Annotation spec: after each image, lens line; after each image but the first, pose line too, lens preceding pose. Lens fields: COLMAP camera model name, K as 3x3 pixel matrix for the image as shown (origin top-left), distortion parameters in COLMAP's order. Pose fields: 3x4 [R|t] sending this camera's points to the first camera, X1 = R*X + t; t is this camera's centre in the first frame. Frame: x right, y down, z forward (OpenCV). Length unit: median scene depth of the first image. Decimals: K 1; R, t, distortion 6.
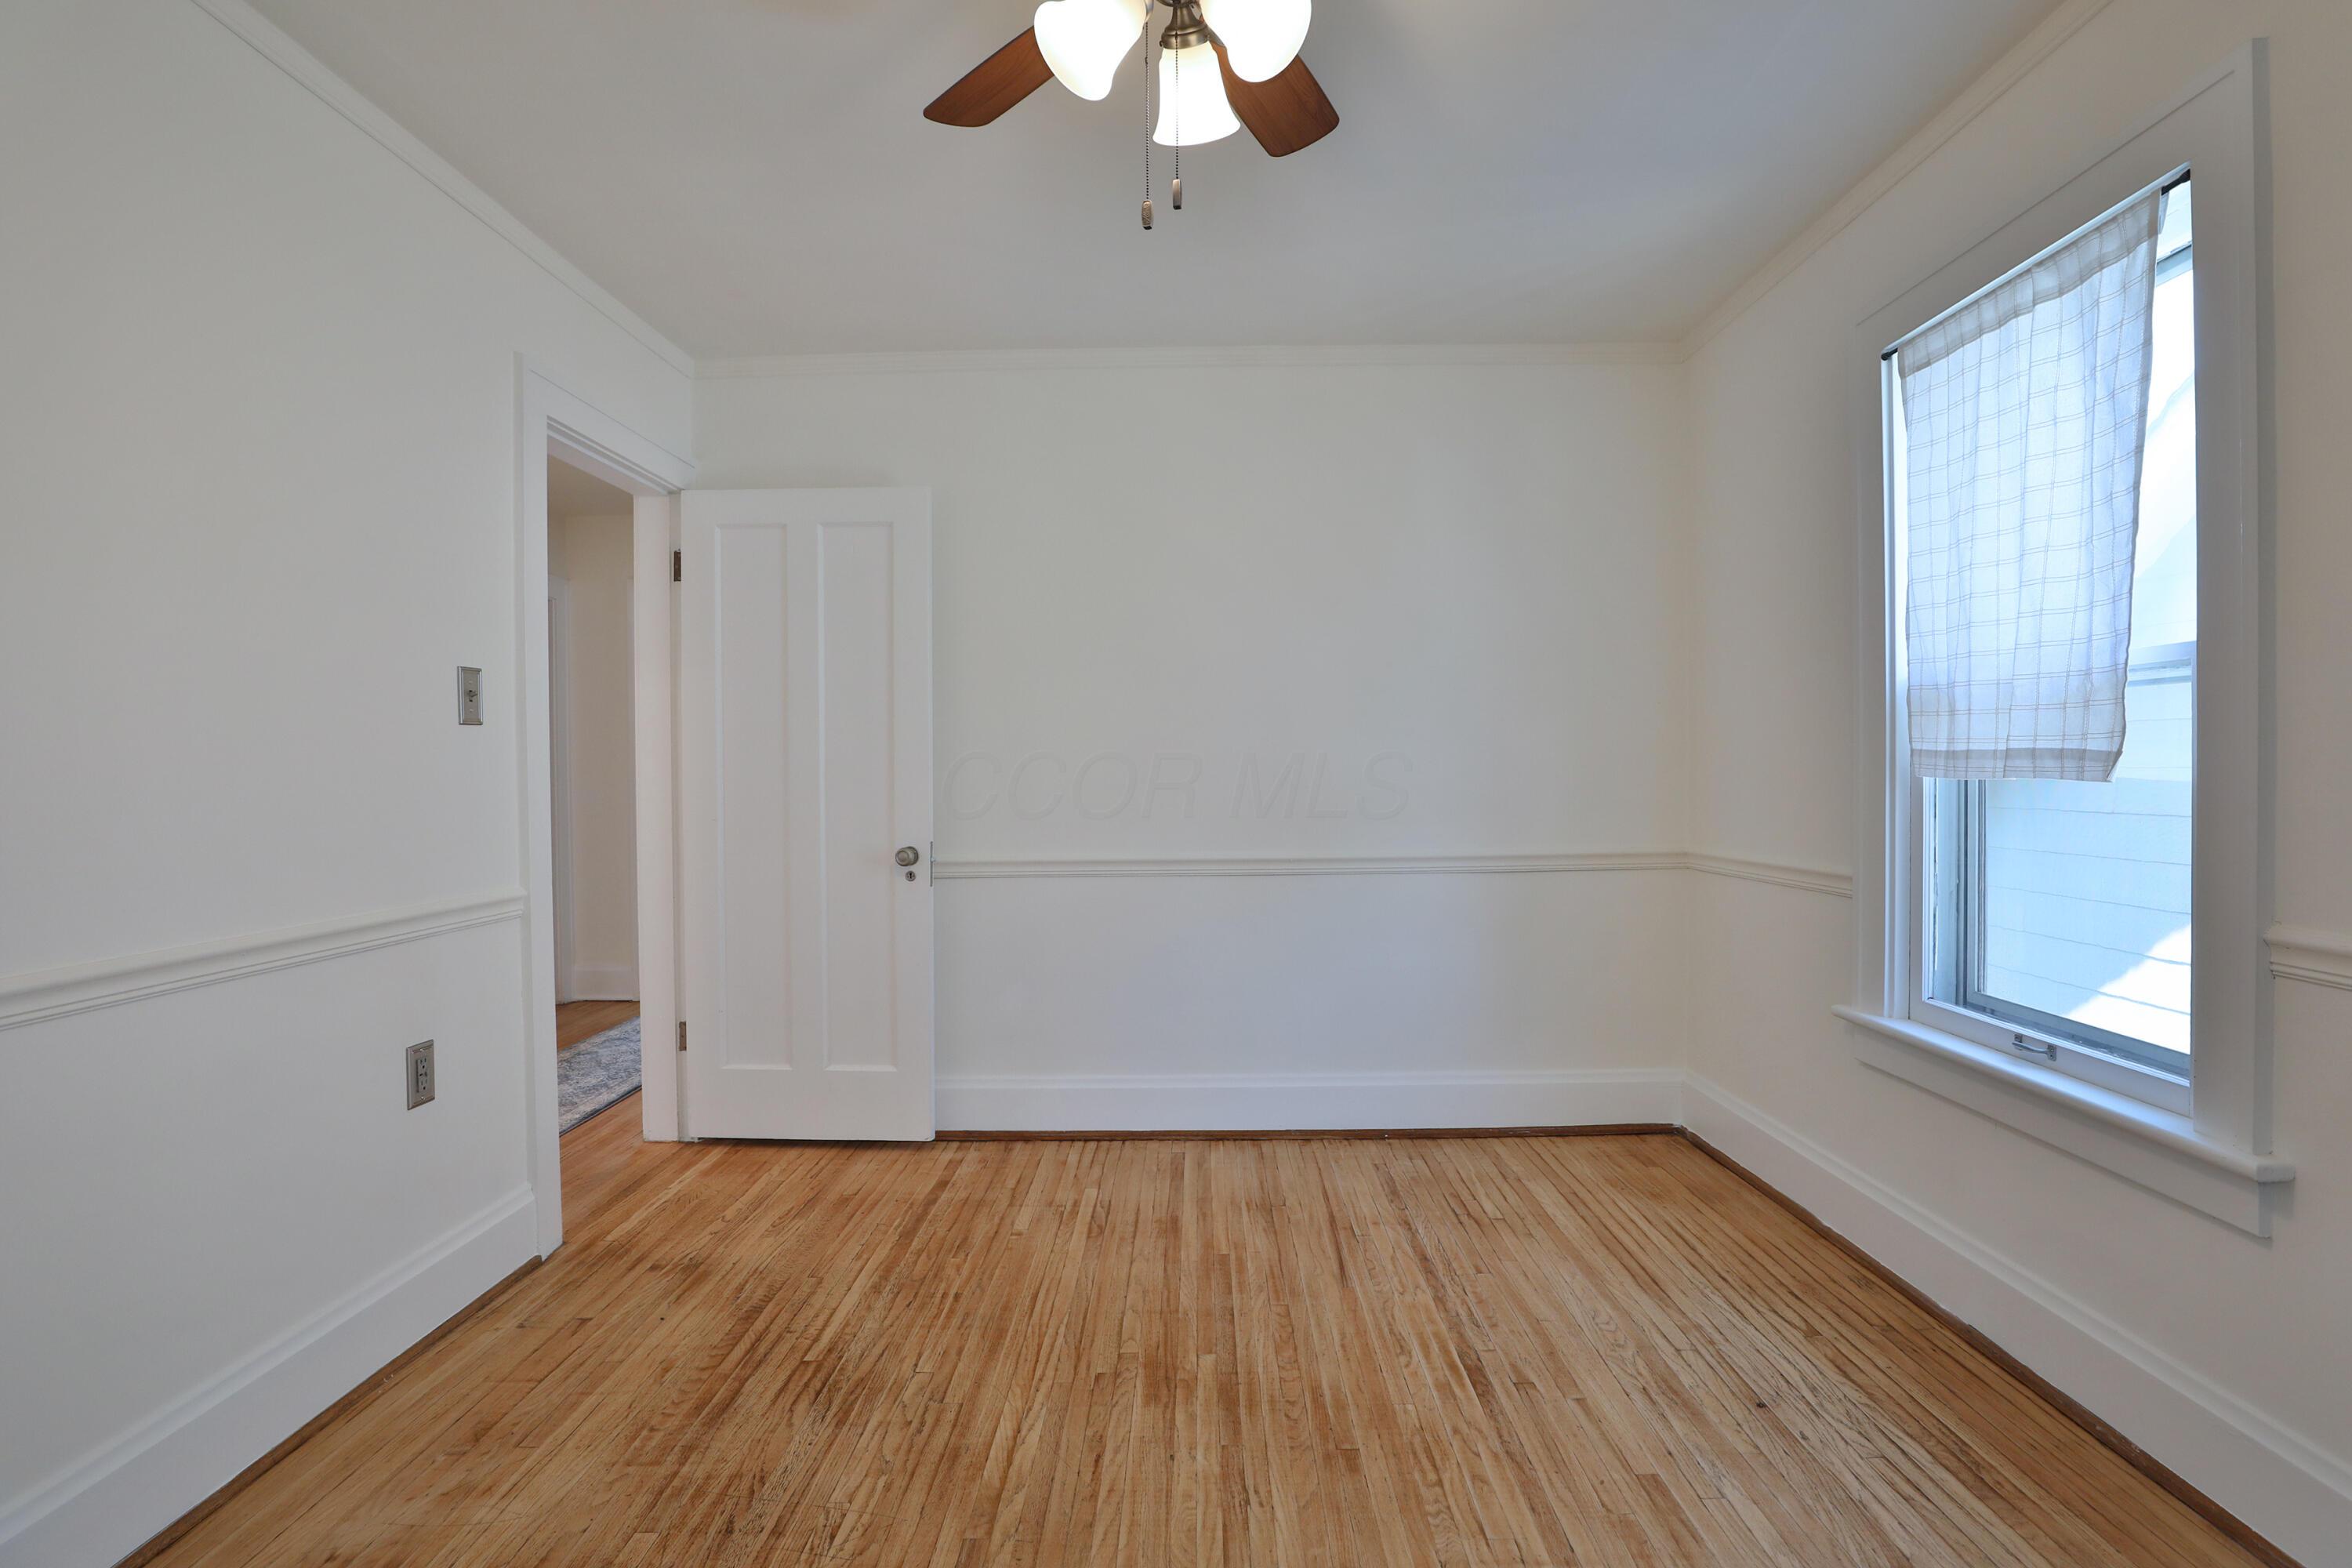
lens RADIAL K [[1179.0, 0, 1190.3], [0, 1179.0, 781.6], [0, 0, 1]] dist [-0.019715, 0.000325]
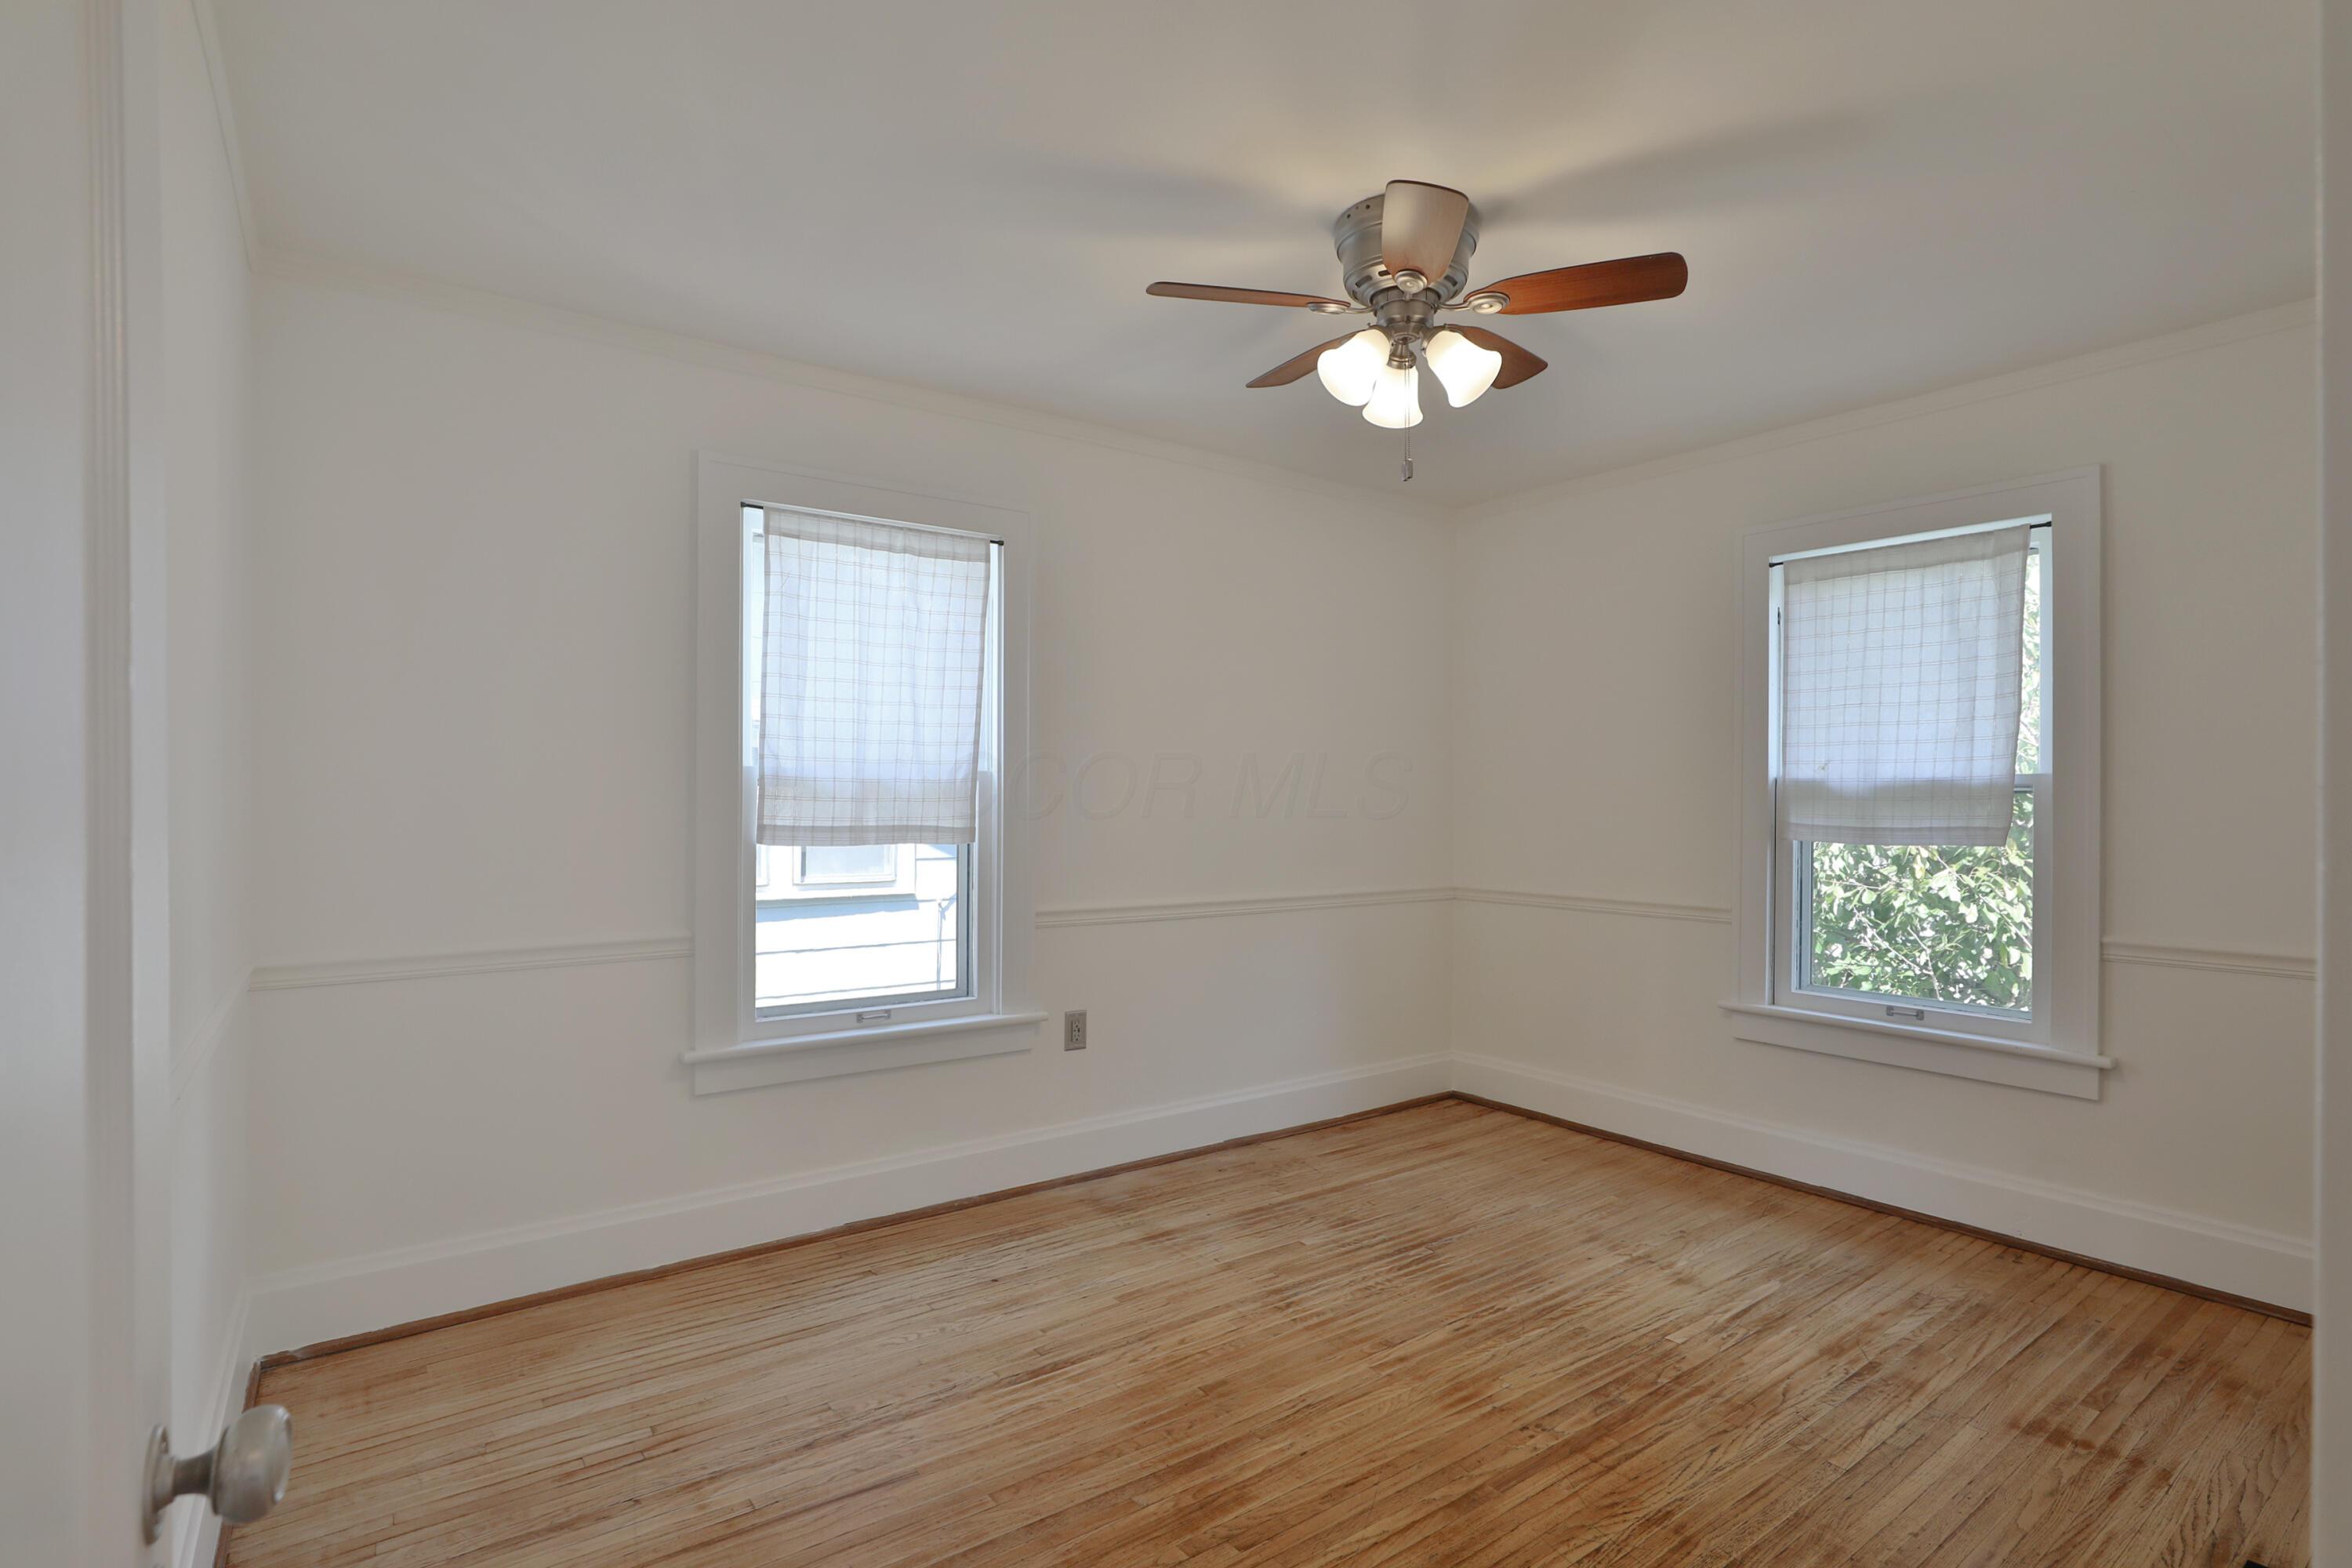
lens RADIAL K [[1179.0, 0, 1190.3], [0, 1179.0, 781.6], [0, 0, 1]] dist [-0.019715, 0.000325]
pose [[-0.617999, 0.018653, 0.785958, -0.778933], [0.009693, 0.999823, -0.016108, -0.055955], [-0.786119, -0.002336, -0.618071, 1.629254]]
